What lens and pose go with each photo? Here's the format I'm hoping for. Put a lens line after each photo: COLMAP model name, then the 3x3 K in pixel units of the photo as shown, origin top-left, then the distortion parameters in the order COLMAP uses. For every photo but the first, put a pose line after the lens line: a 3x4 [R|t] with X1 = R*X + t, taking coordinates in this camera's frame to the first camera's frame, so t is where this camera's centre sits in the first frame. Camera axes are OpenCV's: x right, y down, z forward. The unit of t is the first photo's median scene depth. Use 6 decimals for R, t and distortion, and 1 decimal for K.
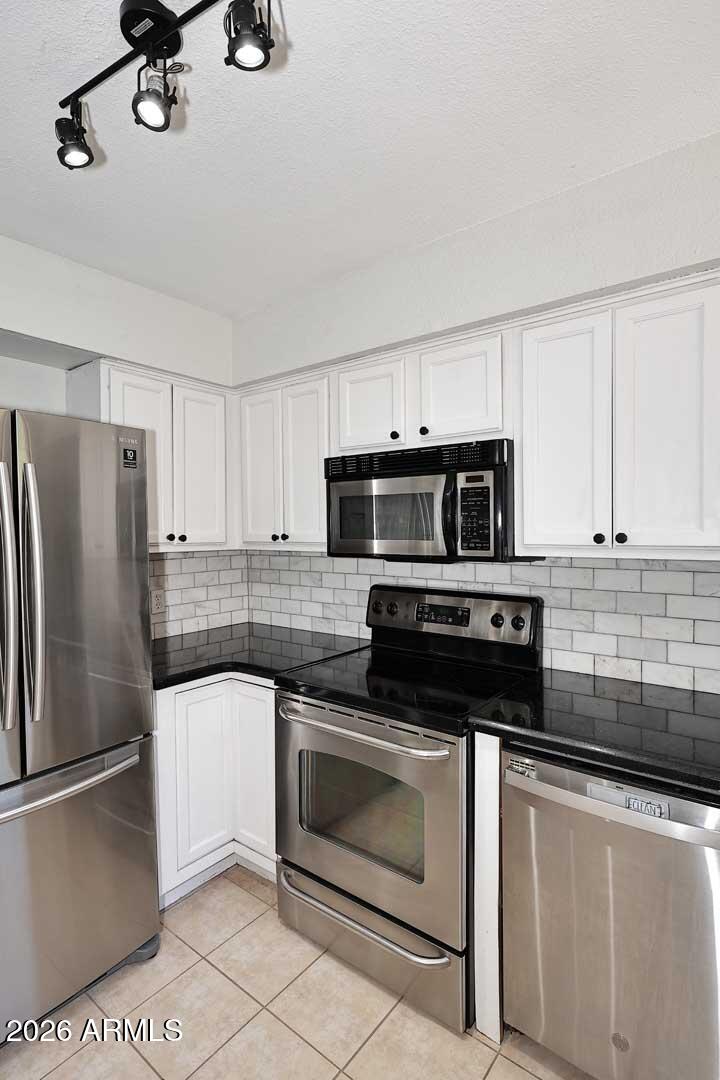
lens RADIAL K [[544.8, 0, 360.2], [0, 544.8, 537.2], [0, 0, 1]] dist [0.006452, 0.000901]
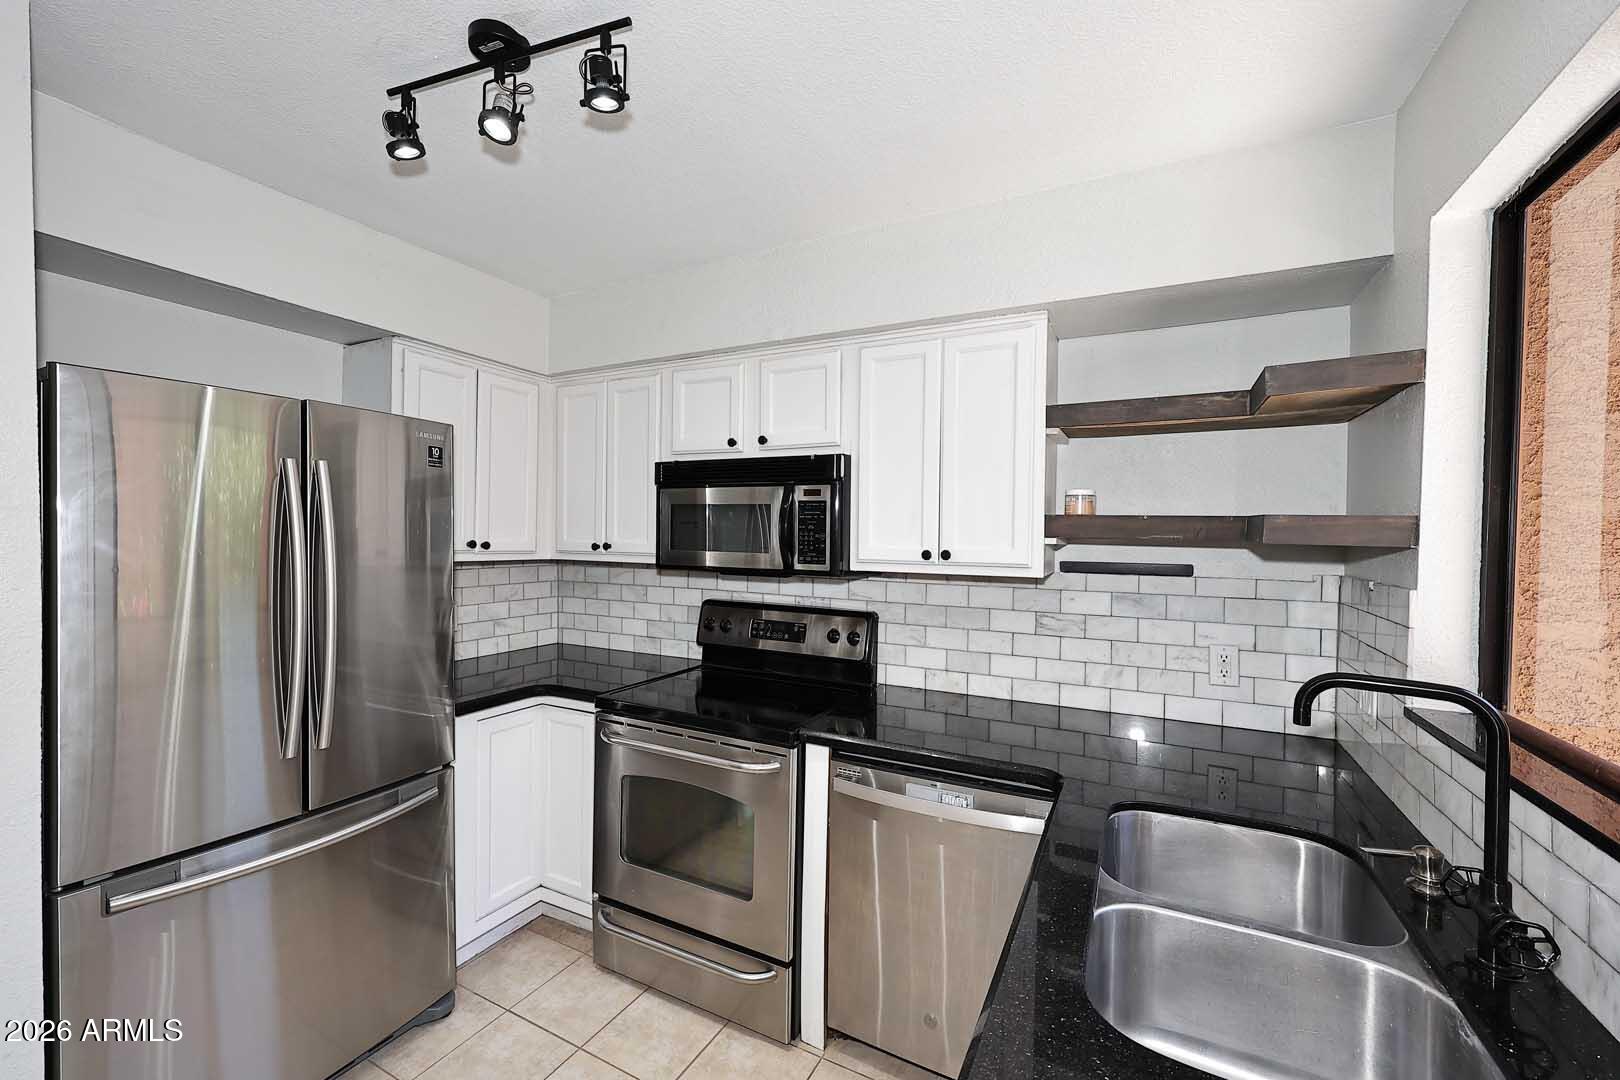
lens RADIAL K [[652.5, 0, 814.5], [0, 652.5, 541.6], [0, 0, 1]] dist [0.004214, -0.000218]
pose [[0.981010, 0.020644, 0.192855, -0.013623], [-0.019305, 0.999775, -0.008820, -0.007050], [-0.192994, 0.004929, 0.981188, -0.163687]]
